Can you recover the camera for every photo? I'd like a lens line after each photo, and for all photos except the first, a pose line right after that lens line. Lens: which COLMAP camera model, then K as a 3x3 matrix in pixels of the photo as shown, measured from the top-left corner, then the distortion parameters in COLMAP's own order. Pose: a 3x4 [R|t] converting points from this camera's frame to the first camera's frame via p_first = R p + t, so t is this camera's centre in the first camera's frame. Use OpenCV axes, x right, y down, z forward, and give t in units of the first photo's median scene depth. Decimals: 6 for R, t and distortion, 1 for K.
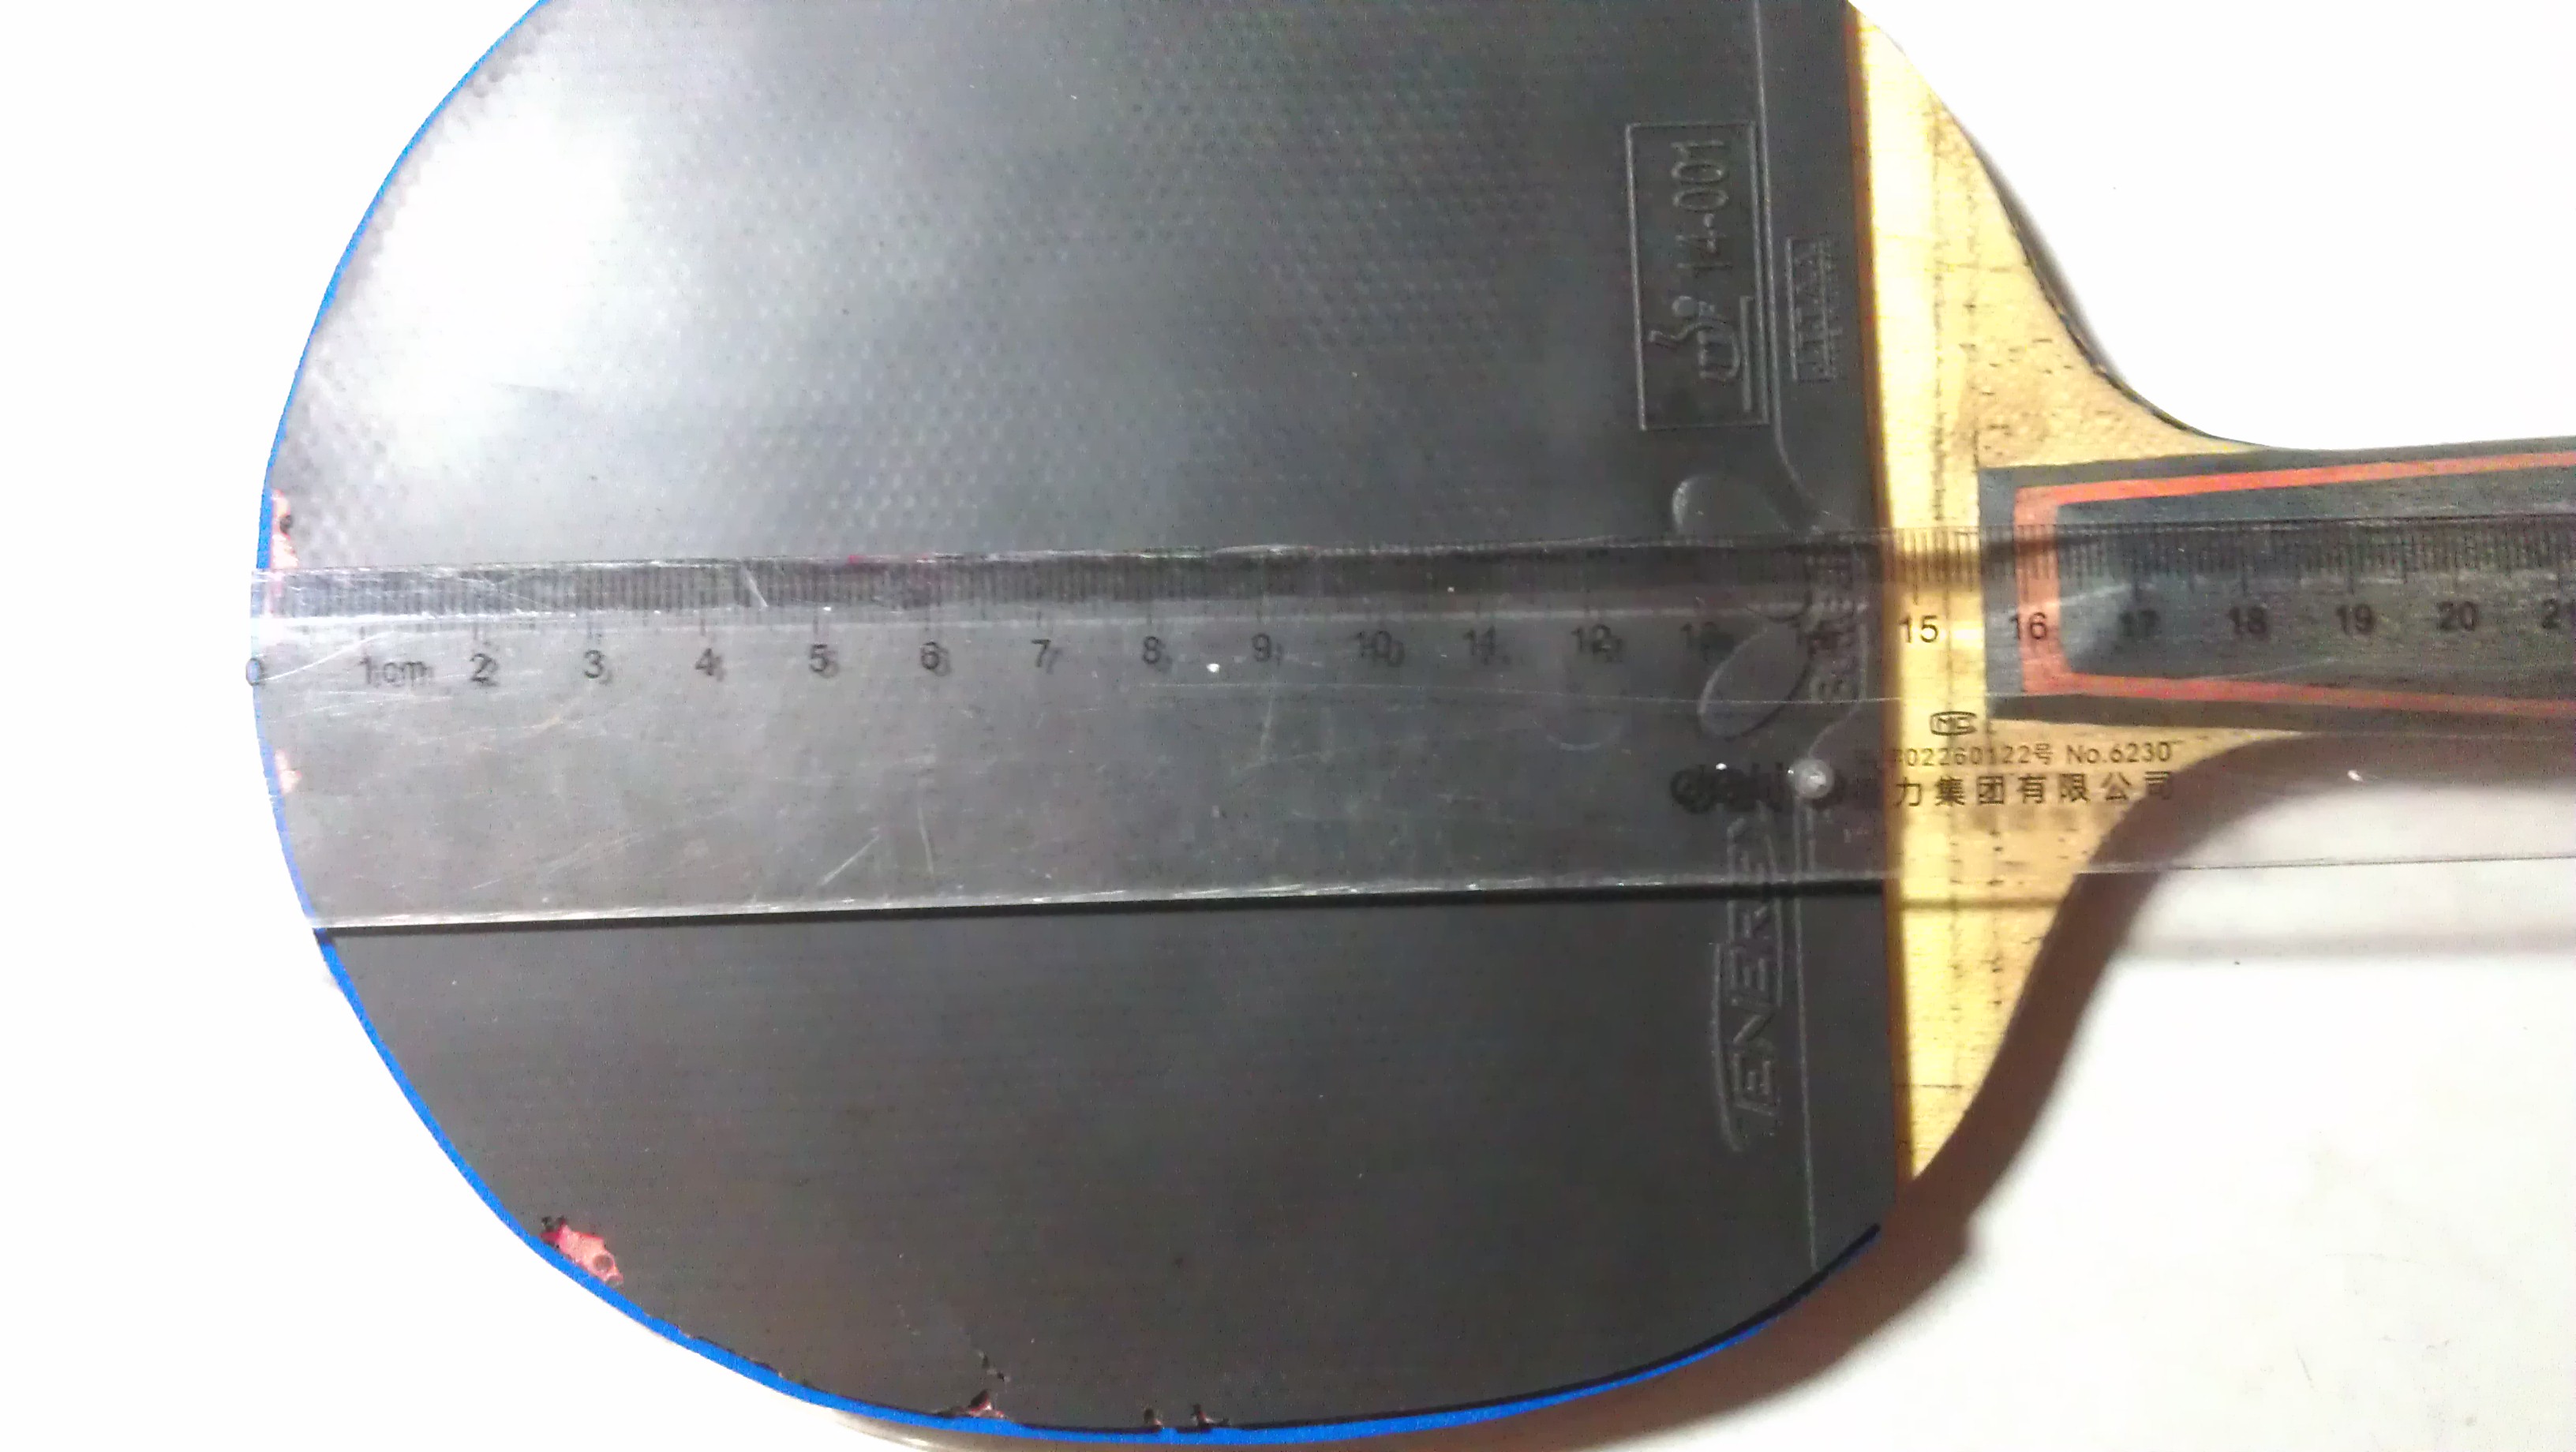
lens RADIAL K [[2012.5, 0, 1285.8], [0, 2012.5, 727.9], [0, 0, 1]] dist [0.030707, 0.002940]
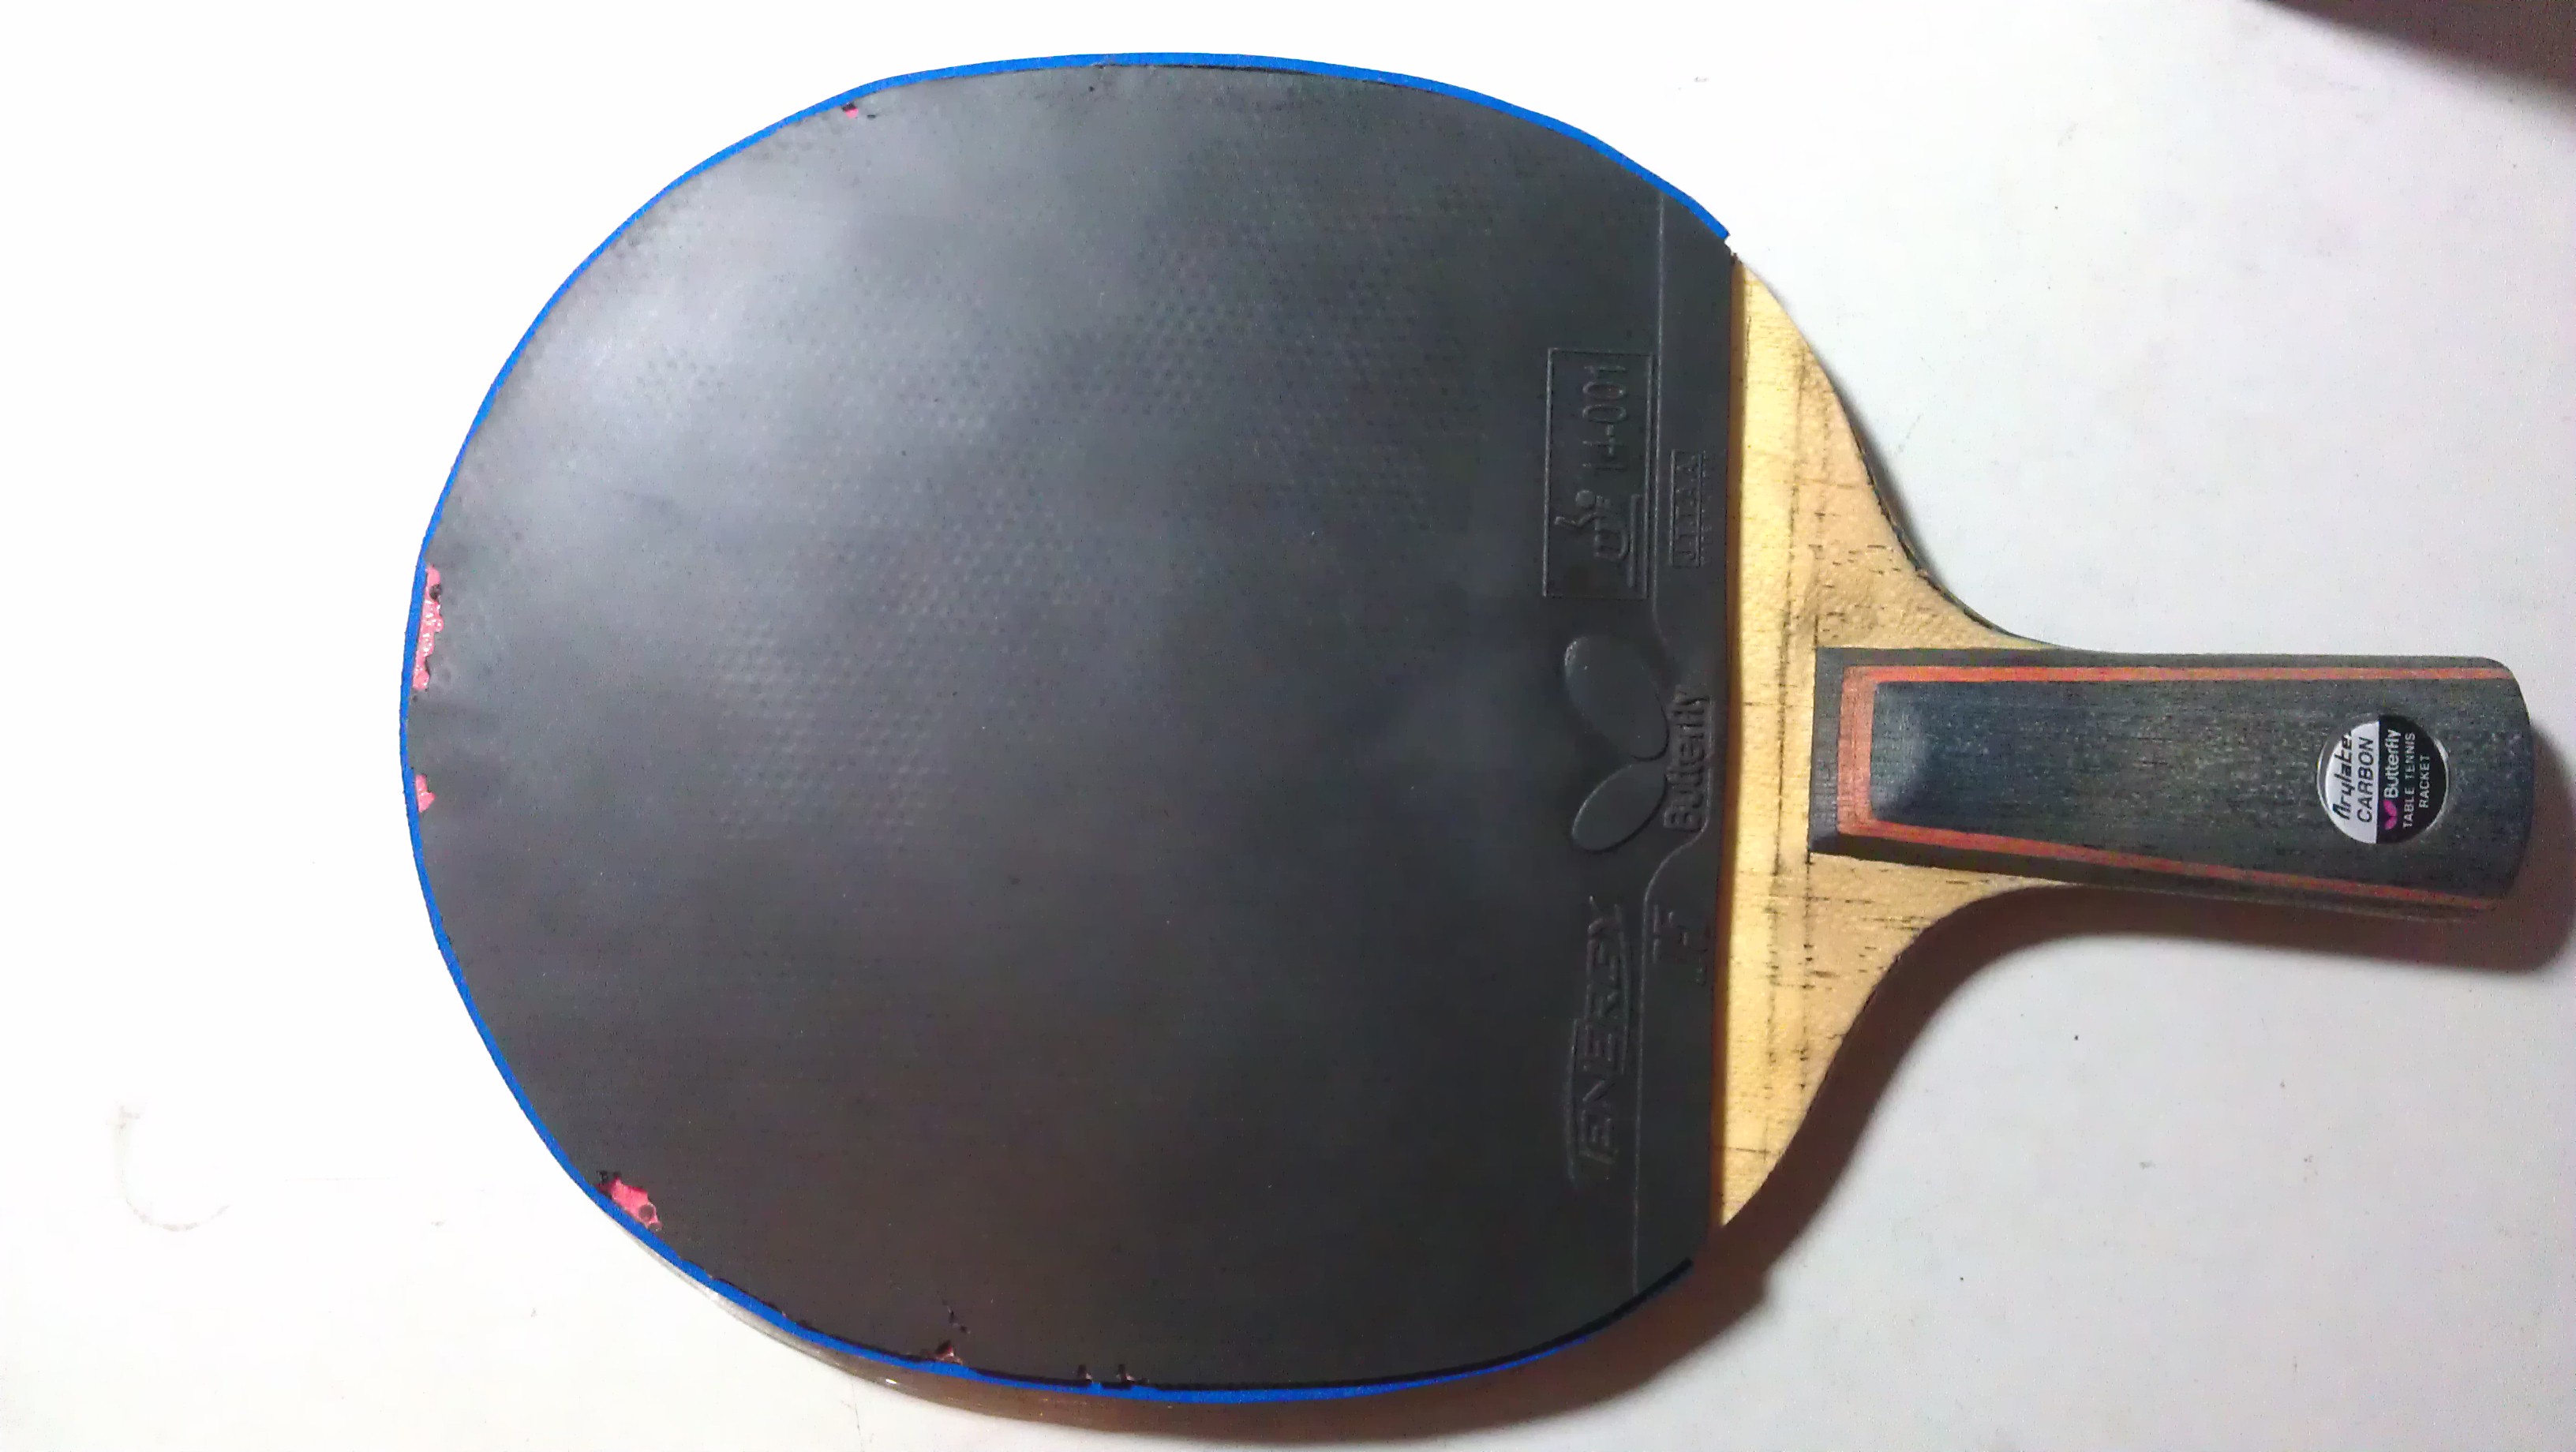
lens RADIAL K [[2012.5, 0, 1283.5], [0, 2012.5, 738.9], [0, 0, 1]] dist [0.030707, 0.002940]
pose [[0.997084, 0.074206, 0.017817, 0.003703], [-0.073407, 0.996419, -0.041947, 0.001770], [-0.020866, 0.040517, 0.998961, -0.221438]]
